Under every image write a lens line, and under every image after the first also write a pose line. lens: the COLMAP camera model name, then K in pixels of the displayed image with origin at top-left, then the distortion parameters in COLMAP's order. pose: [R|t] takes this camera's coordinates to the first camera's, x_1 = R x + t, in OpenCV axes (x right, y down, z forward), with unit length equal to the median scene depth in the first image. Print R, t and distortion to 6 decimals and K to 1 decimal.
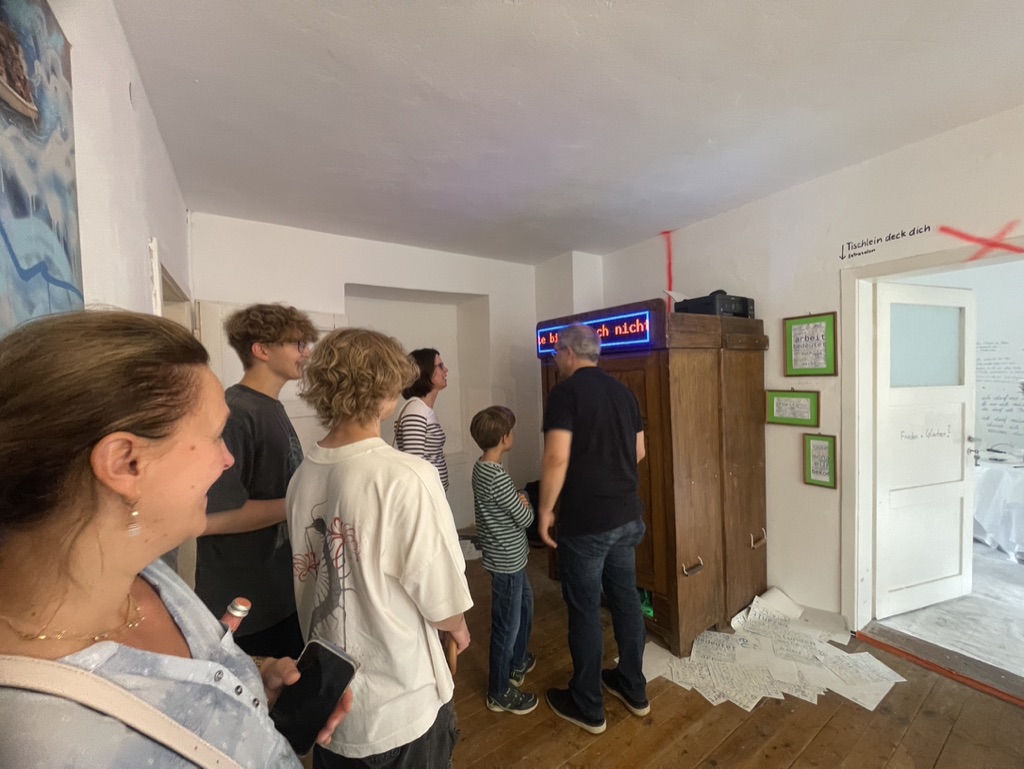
lens RADIAL K [[415.0, 0, 514.4], [0, 415.0, 387.2], [0, 0, 1]] dist [-0.001757, 0.000166]
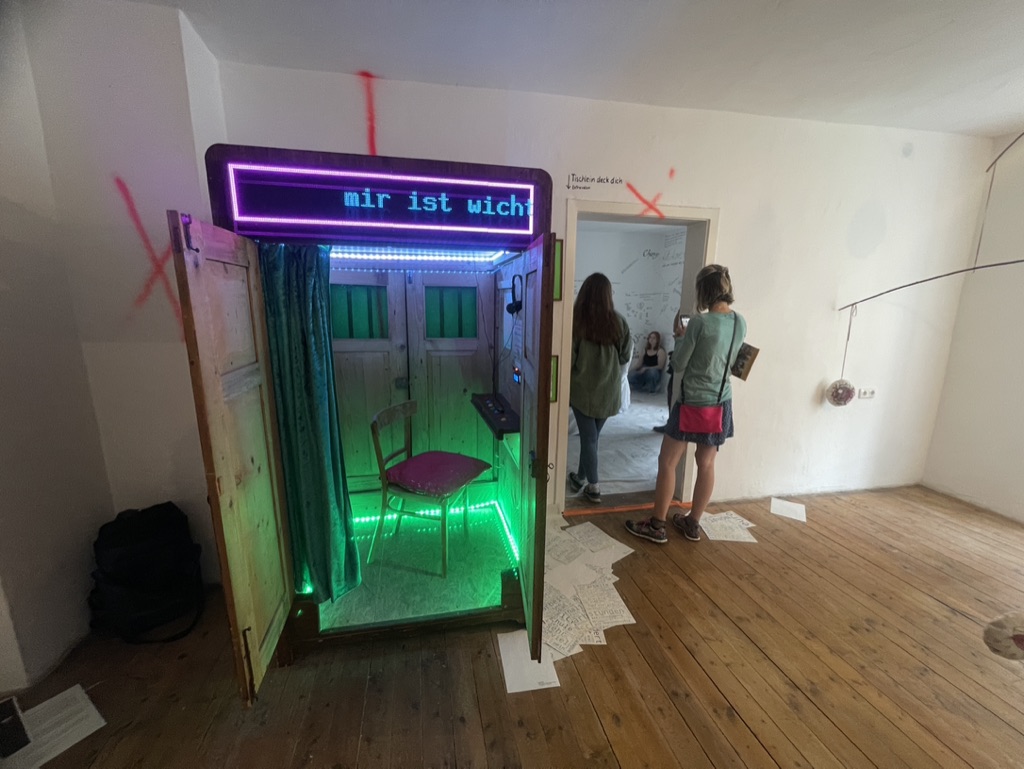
lens RADIAL K [[415.0, 0, 507.6], [0, 415.0, 382.8], [0, 0, 1]] dist [-0.001757, 0.000166]
pose [[0.377637, -0.139455, 0.915392, -0.333676], [0.007820, 0.989039, 0.147449, 0.028428], [-0.925921, -0.048524, 0.374588, 0.757818]]
